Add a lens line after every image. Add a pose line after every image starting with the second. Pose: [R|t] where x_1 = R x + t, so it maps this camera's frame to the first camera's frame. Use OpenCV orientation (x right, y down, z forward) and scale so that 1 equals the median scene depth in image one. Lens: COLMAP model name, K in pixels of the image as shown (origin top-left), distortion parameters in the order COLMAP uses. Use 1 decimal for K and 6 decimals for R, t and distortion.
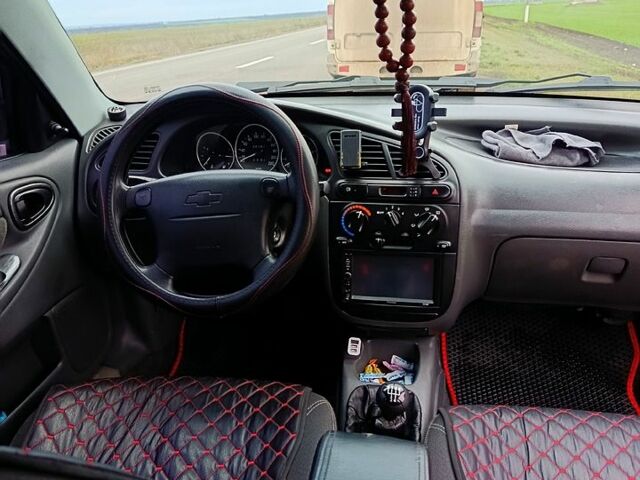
lens RADIAL K [[589.8, 0, 320.0], [0, 589.8, 240.0], [0, 0, 1]] dist [0.136711, -0.305890]
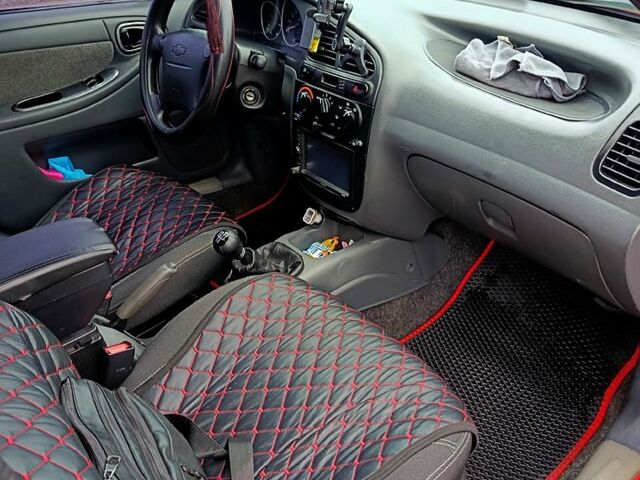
lens RADIAL K [[589.8, 0, 320.0], [0, 589.8, 240.0], [0, 0, 1]] dist [0.136711, -0.305890]
pose [[0.741608, 0.355891, -0.568648, 0.764897], [-0.236490, 0.931951, 0.274844, -0.097496], [0.627766, -0.069347, 0.775307, 0.139844]]
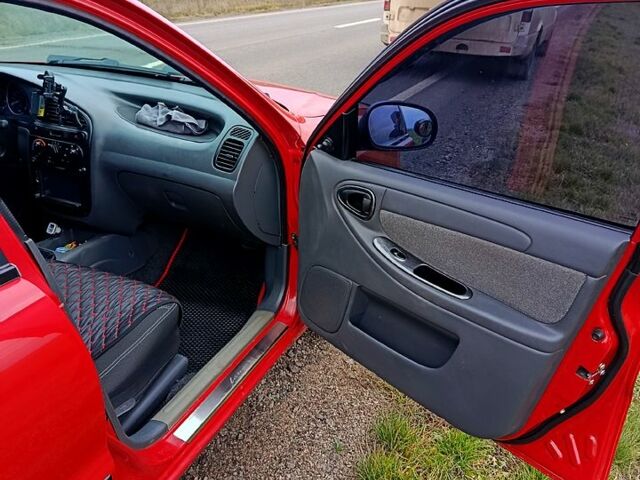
lens RADIAL K [[589.8, 0, 320.0], [0, 589.8, 240.0], [0, 0, 1]] dist [0.136711, -0.305890]
pose [[0.968446, 0.162130, -0.189279, 1.122924], [-0.149668, 0.985618, 0.078469, -0.026875], [0.199279, -0.047664, 0.978783, -0.464378]]
